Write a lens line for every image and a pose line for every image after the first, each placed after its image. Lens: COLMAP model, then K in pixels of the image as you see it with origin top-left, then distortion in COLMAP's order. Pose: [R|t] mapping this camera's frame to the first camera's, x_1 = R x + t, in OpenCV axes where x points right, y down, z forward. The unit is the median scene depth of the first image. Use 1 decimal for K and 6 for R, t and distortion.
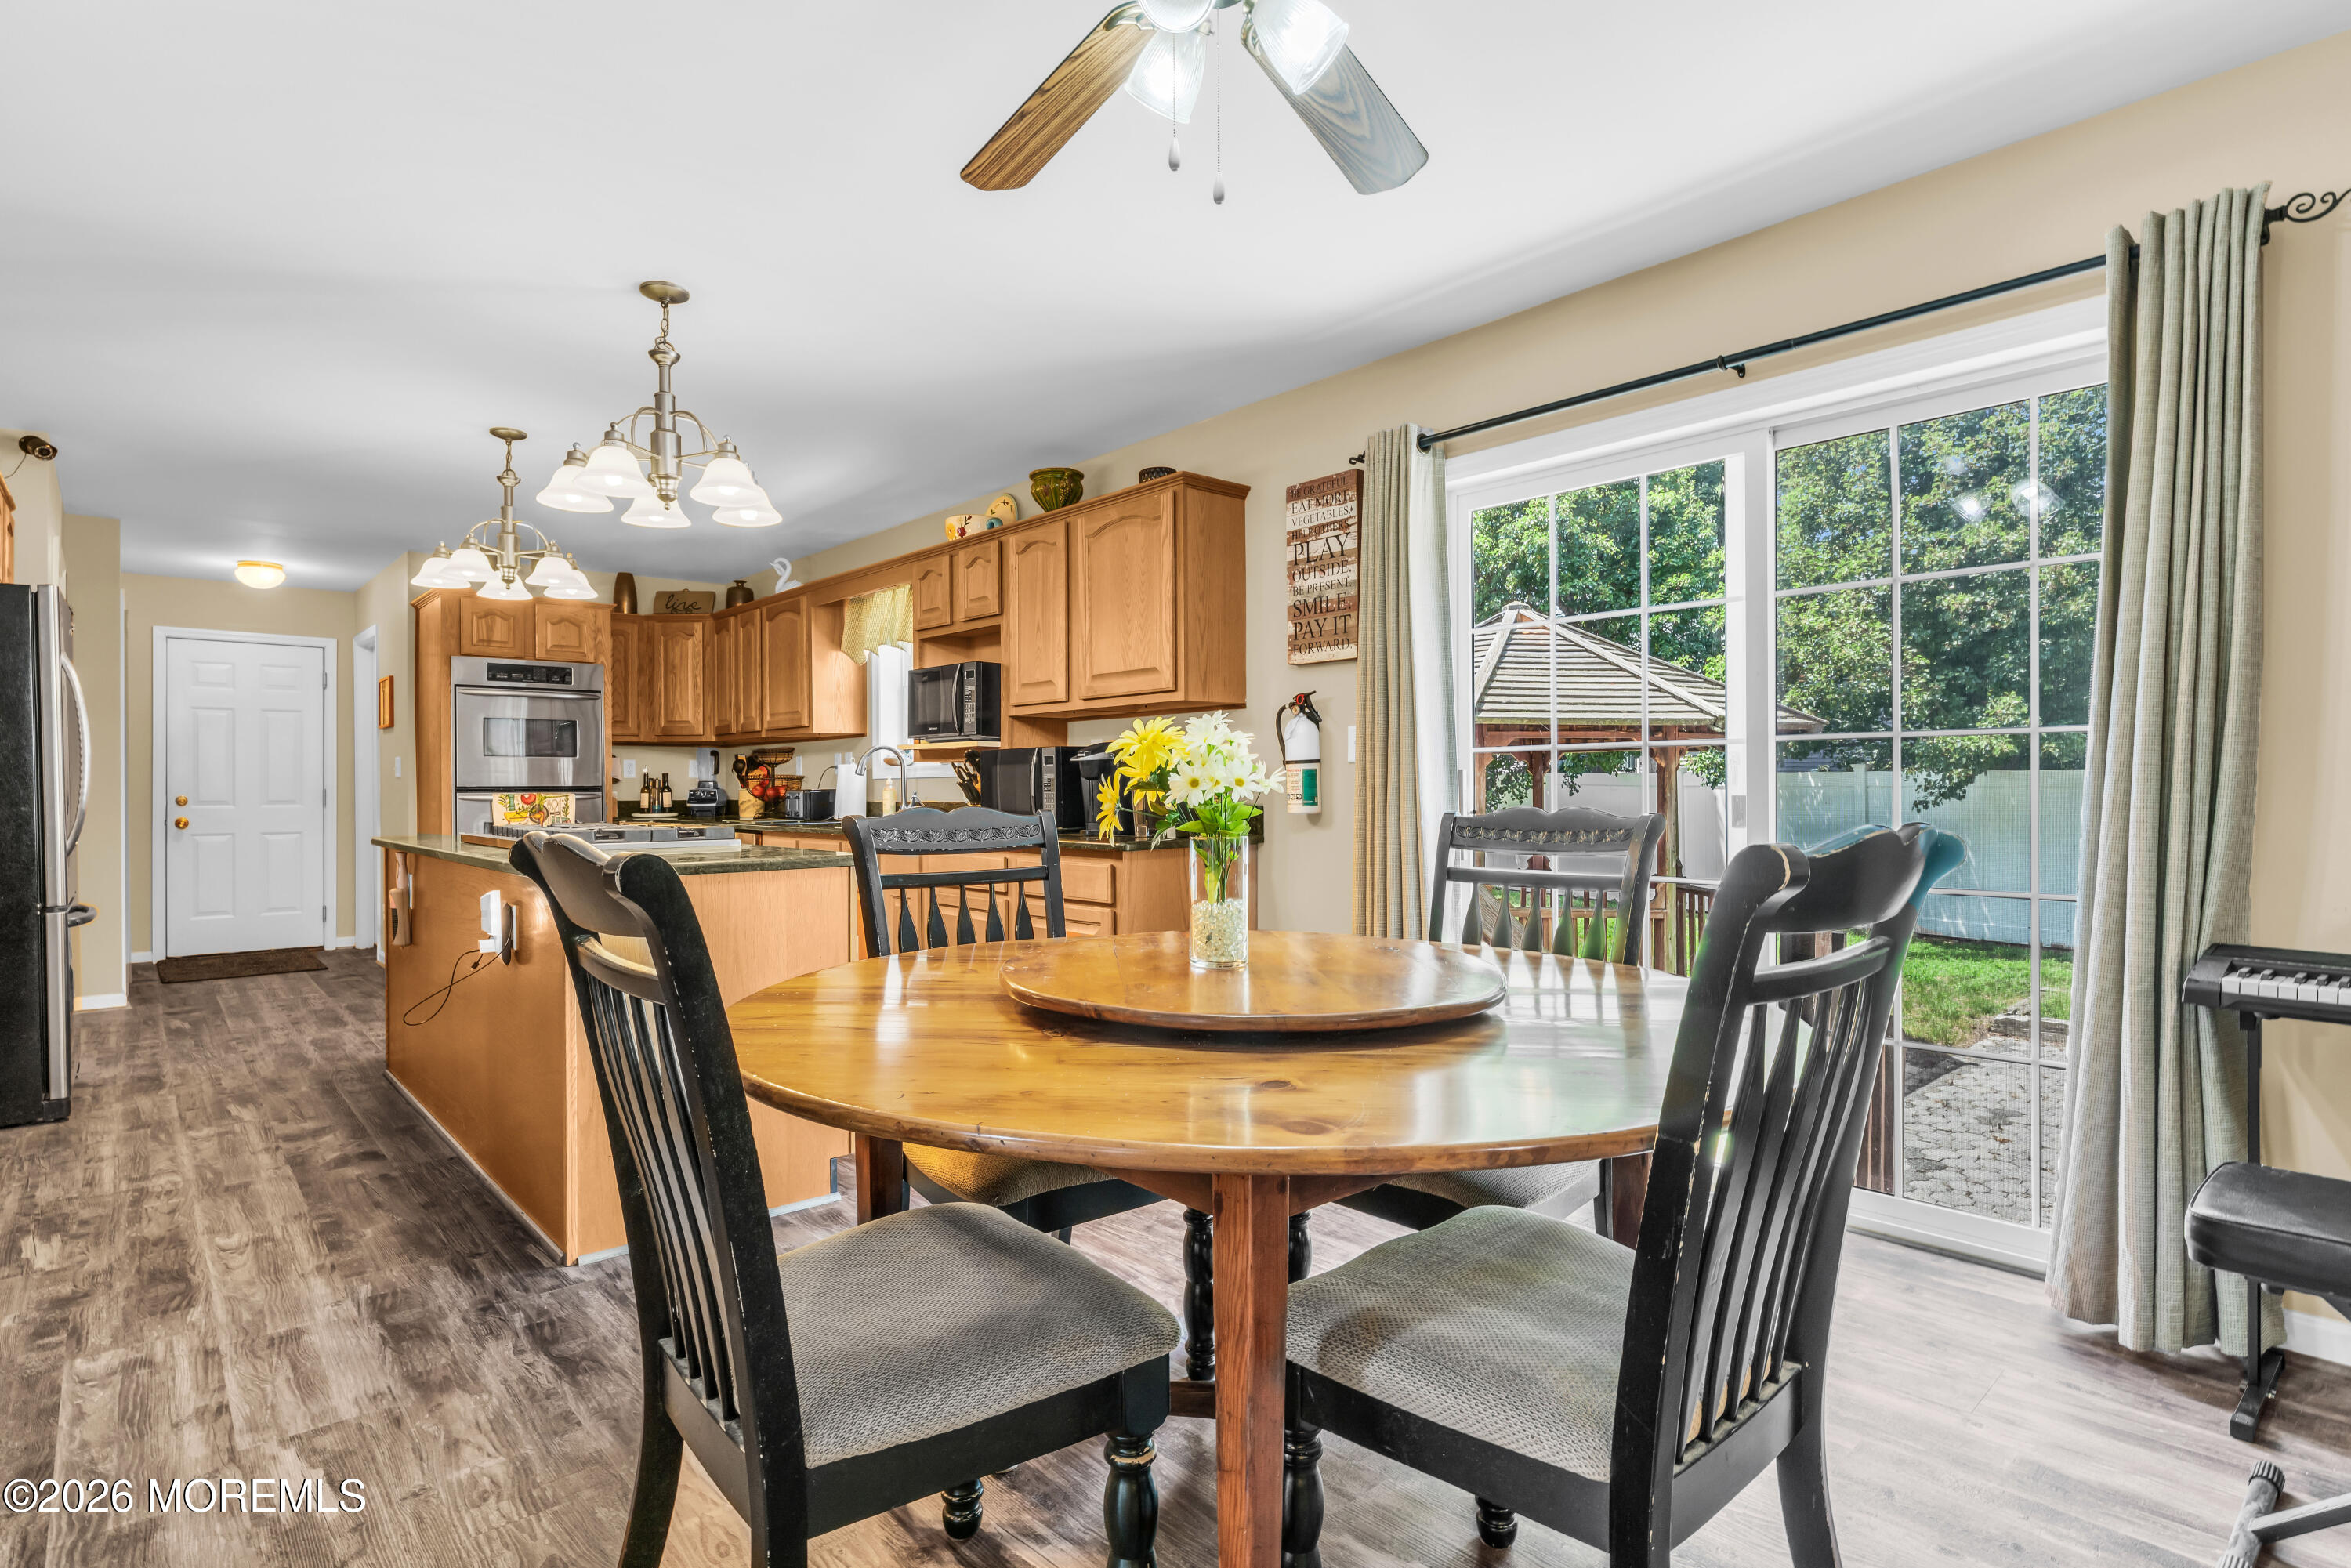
lens RADIAL K [[1197.0, 0, 1179.8], [0, 1197.0, 788.1], [0, 0, 1]] dist [0.002506, 0.000959]
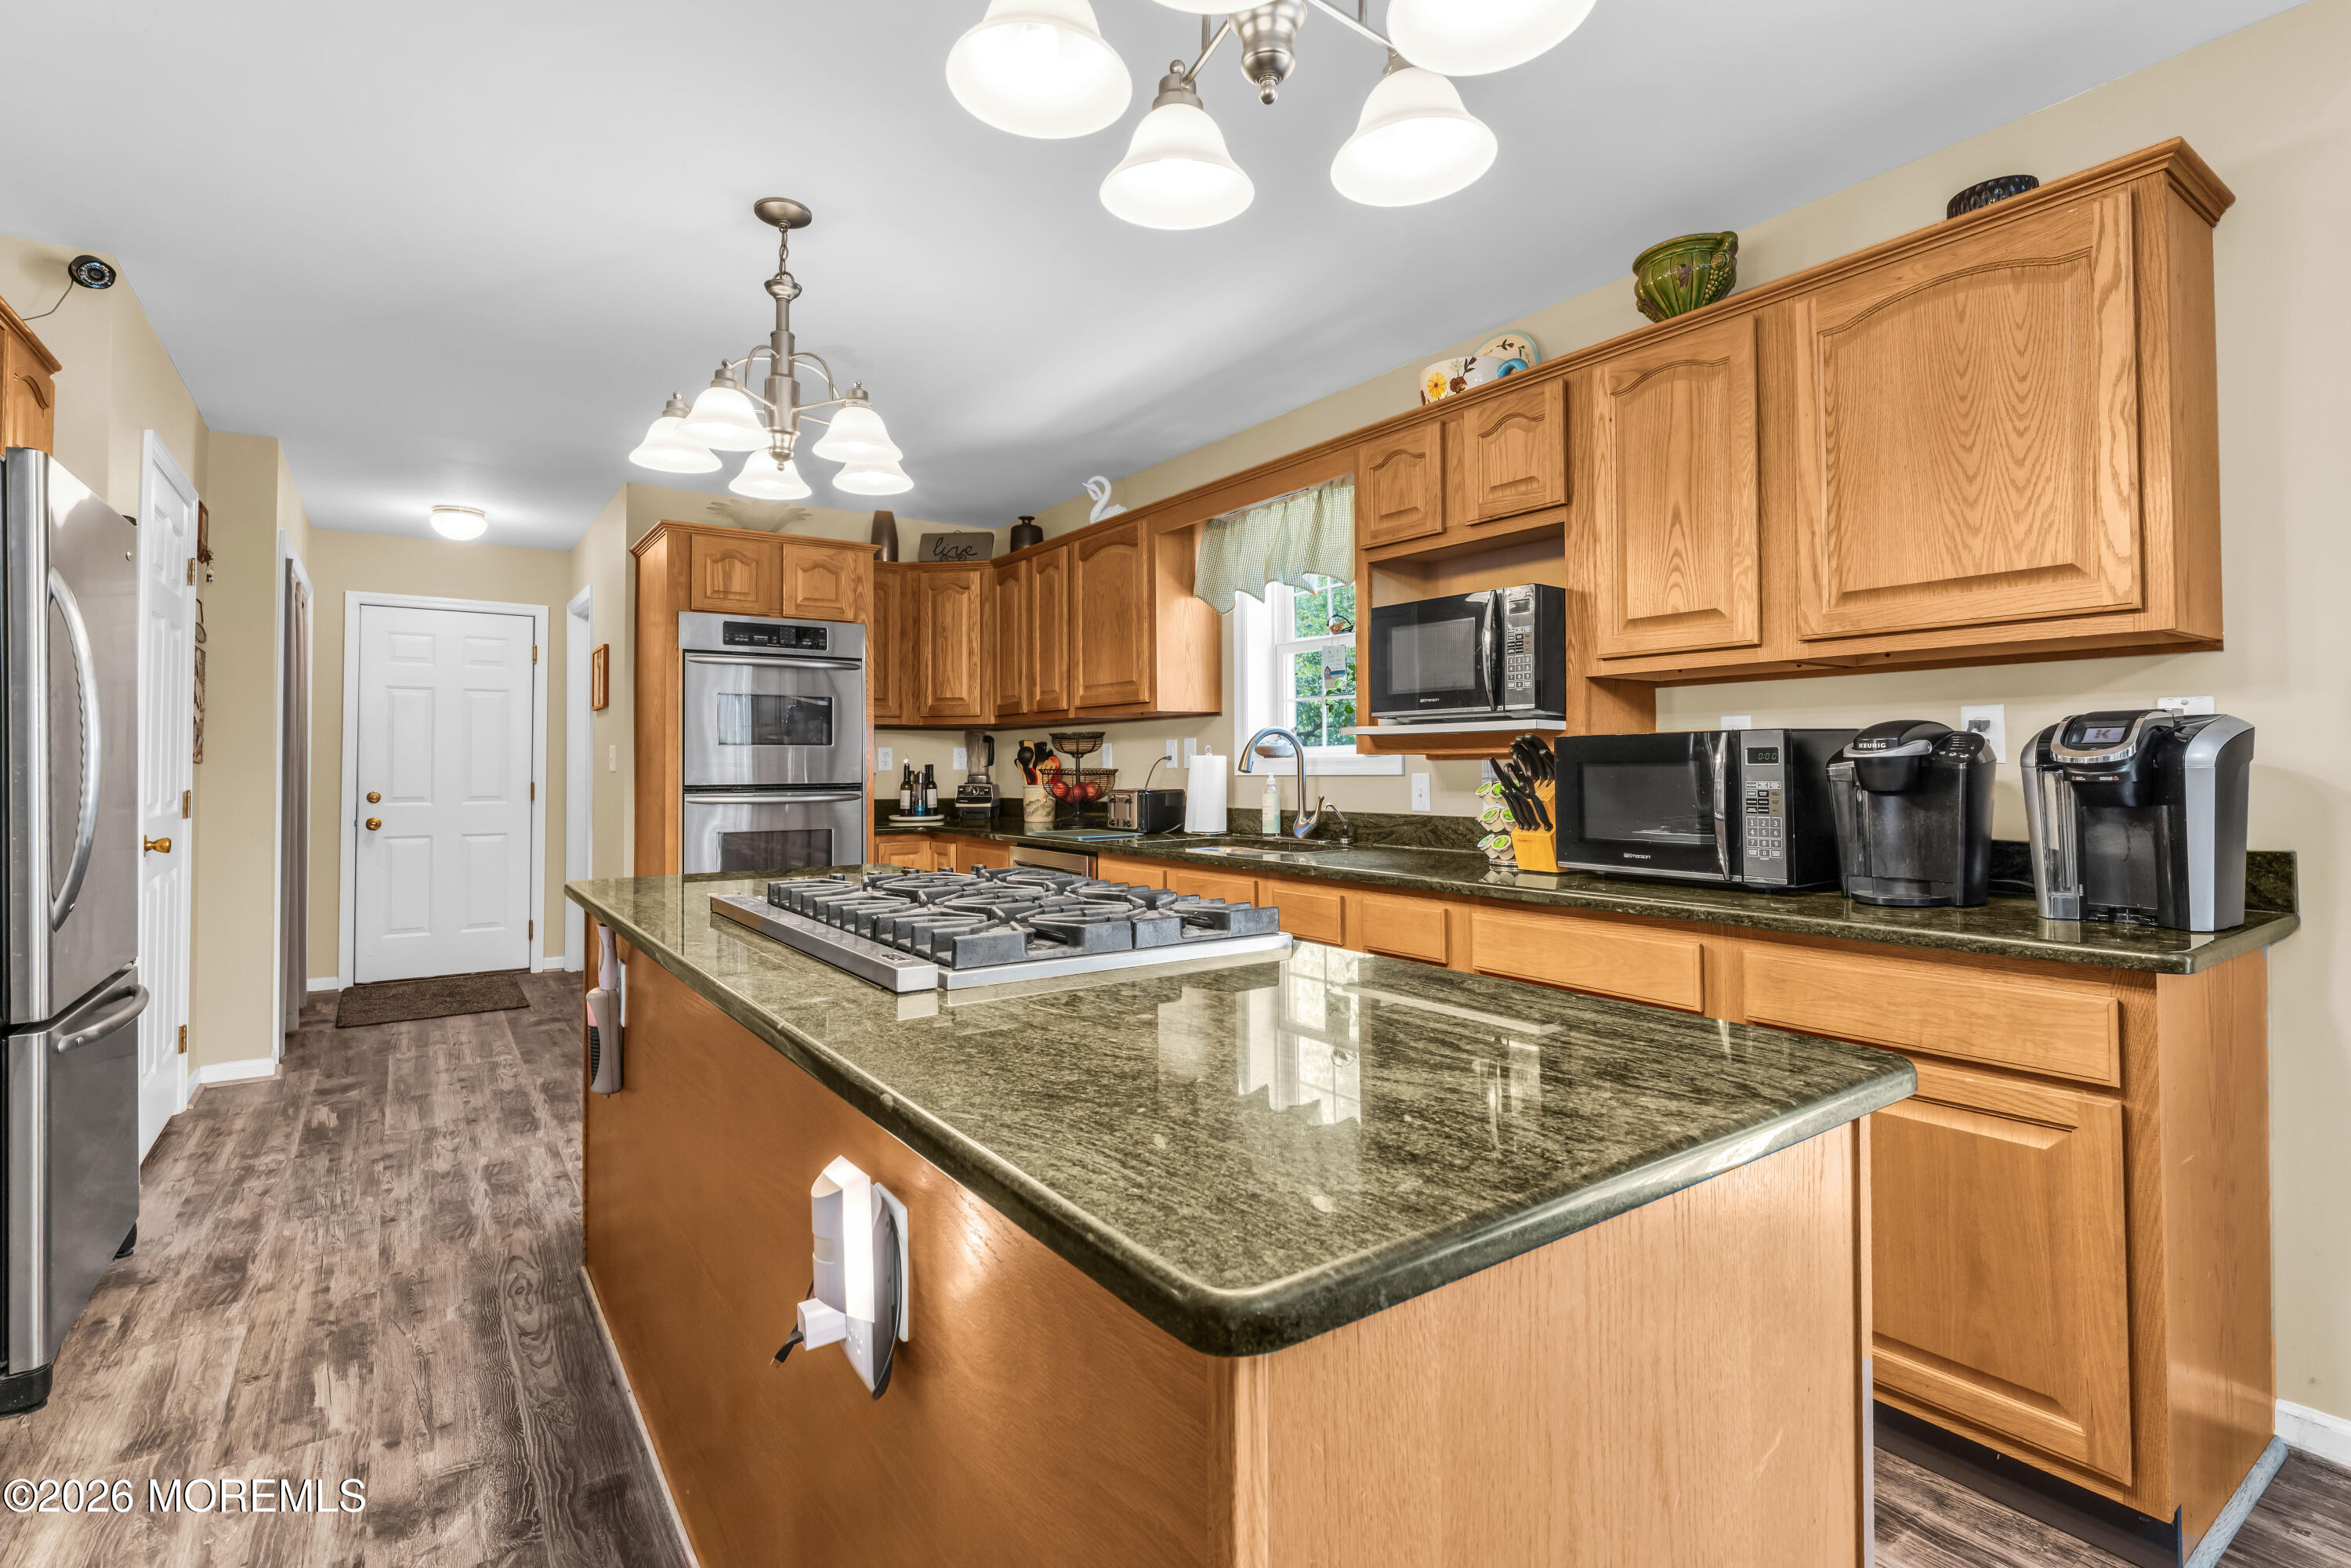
lens RADIAL K [[1106.7, 0, 1169.1], [0, 1106.7, 744.7], [0, 0, 1]] dist [0.001667, -0.000431]
pose [[0.993122, -0.001847, -0.117069, -0.211929], [-0.000515, 0.999797, -0.020144, -0.012323], [0.117083, 0.020065, 0.992919, 0.332909]]
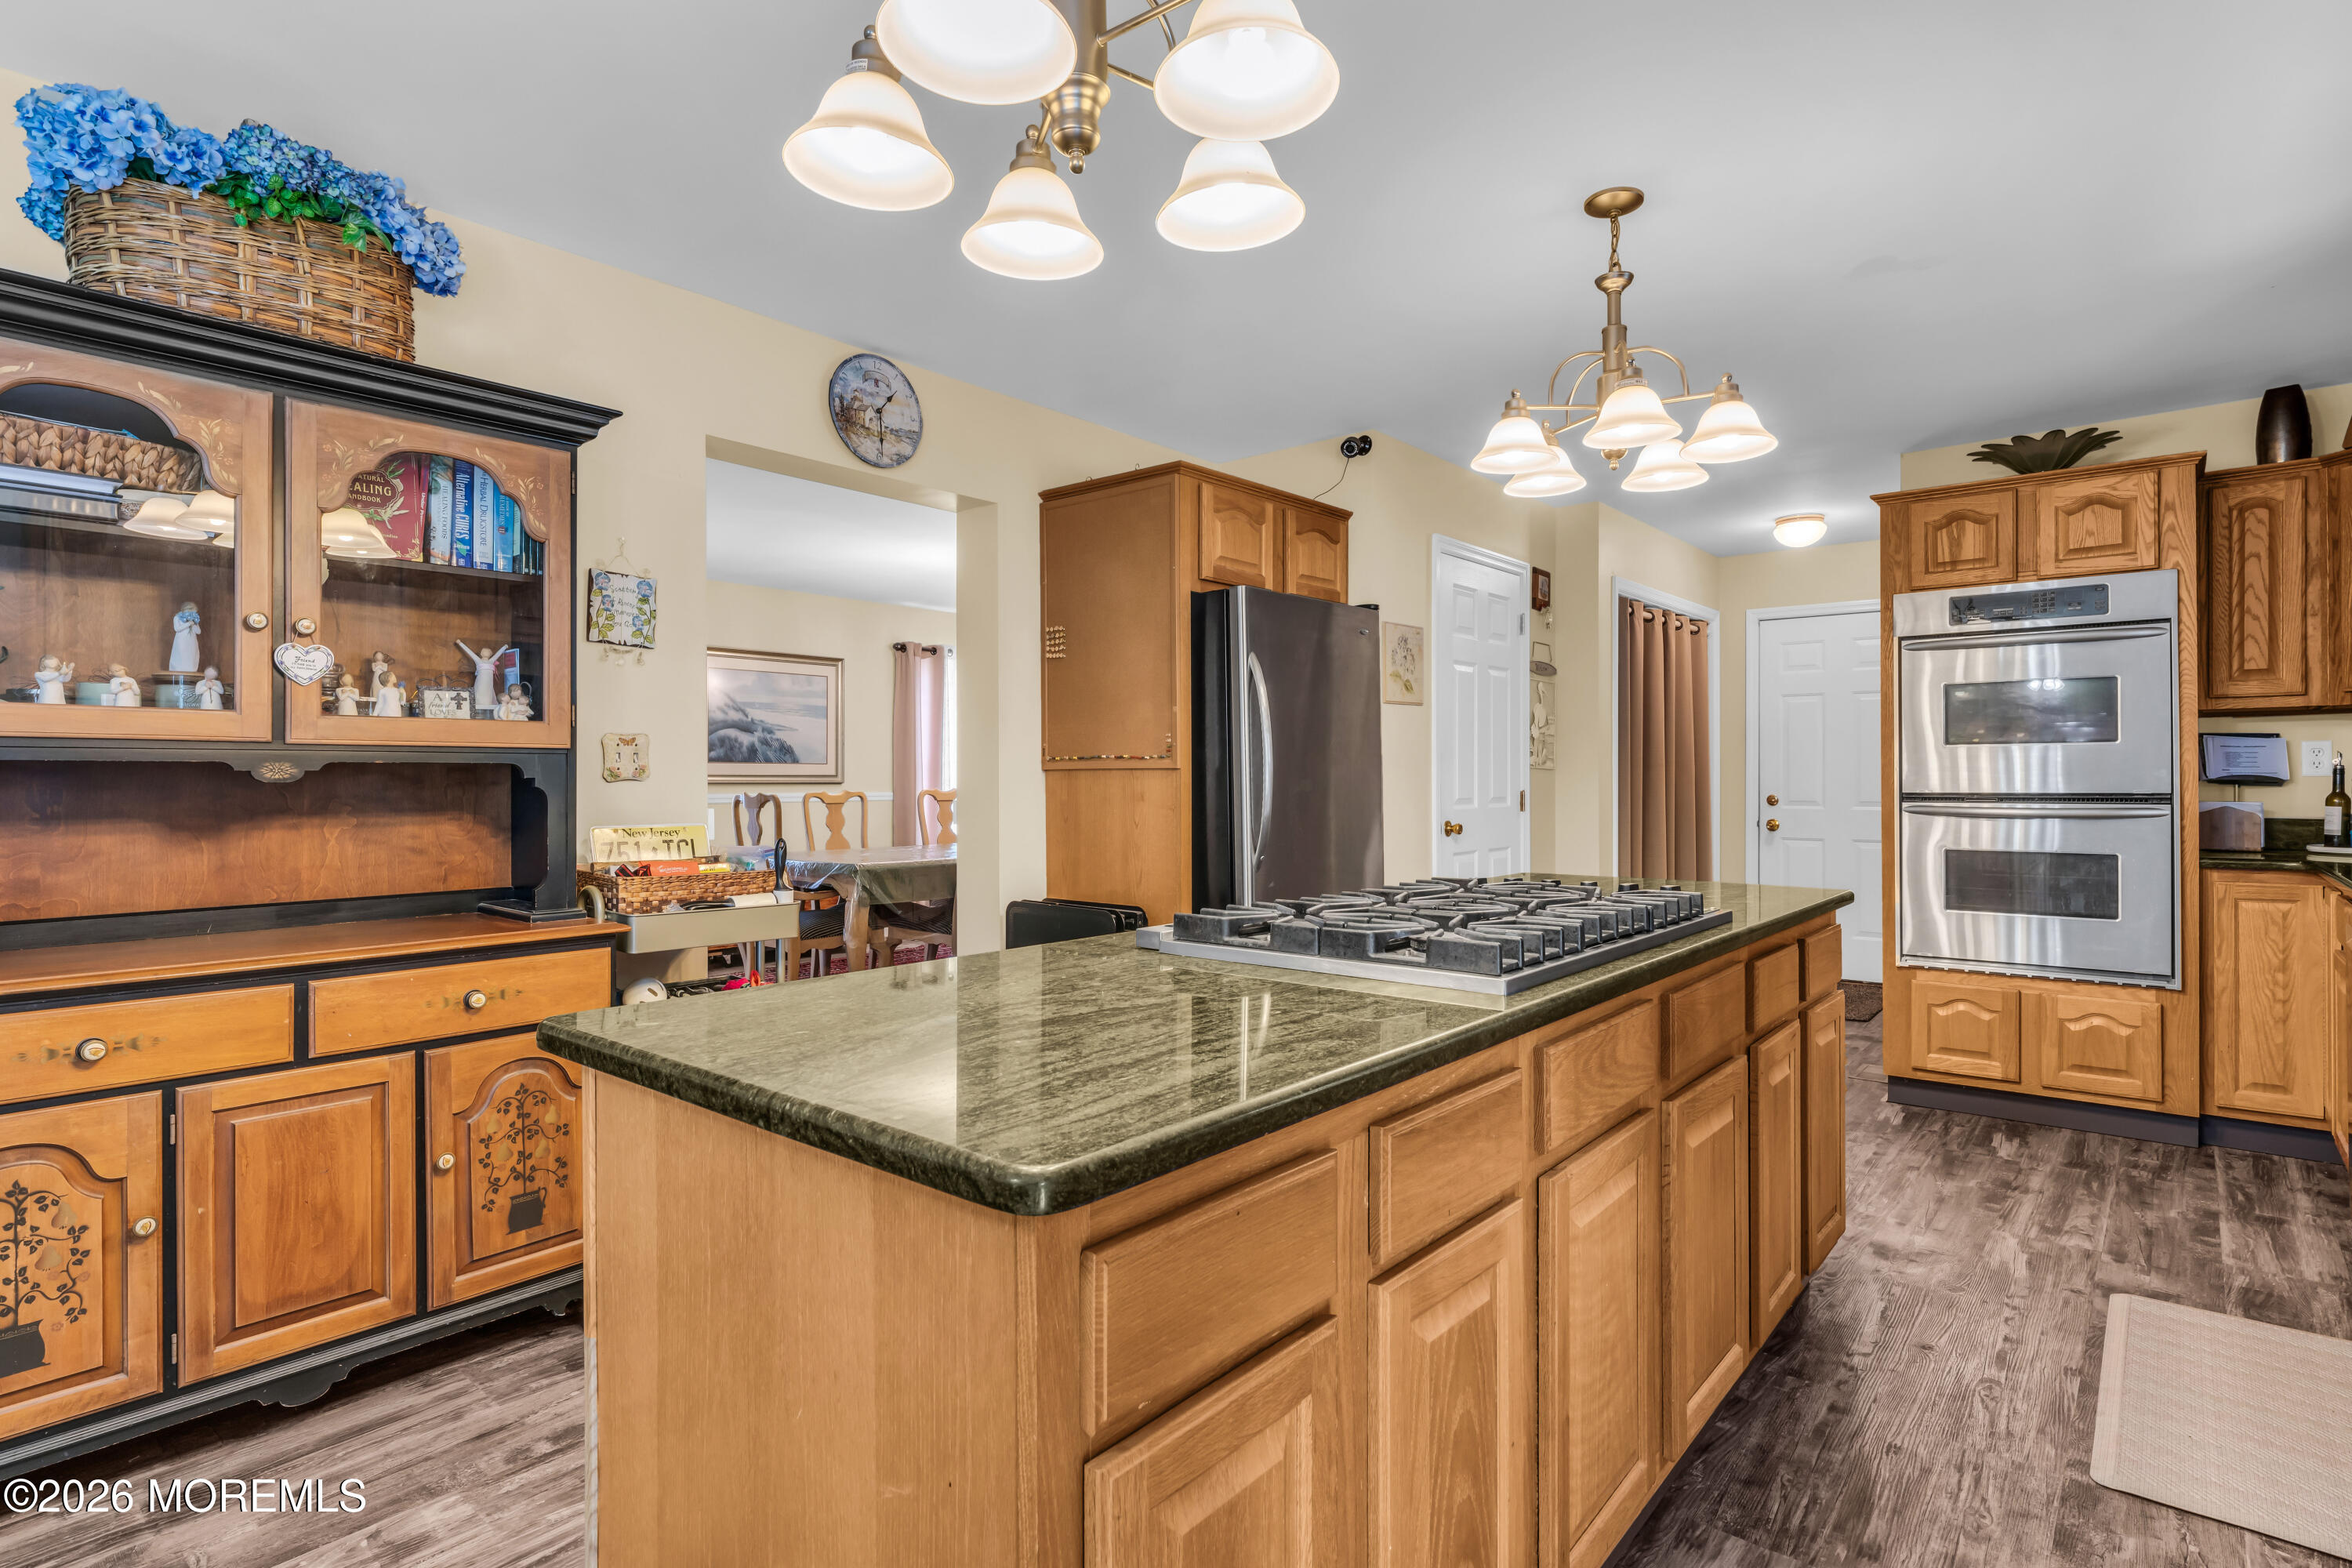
lens RADIAL K [[1197.6, 0, 1160.8], [0, 1197.6, 767.1], [0, 0, 1]] dist [0.002506, 0.000959]
pose [[0.131816, -0.006143, -0.991255, -0.005694], [0.000155, 0.999981, -0.006177, -0.010529], [0.991274, 0.000660, 0.131814, 0.489463]]
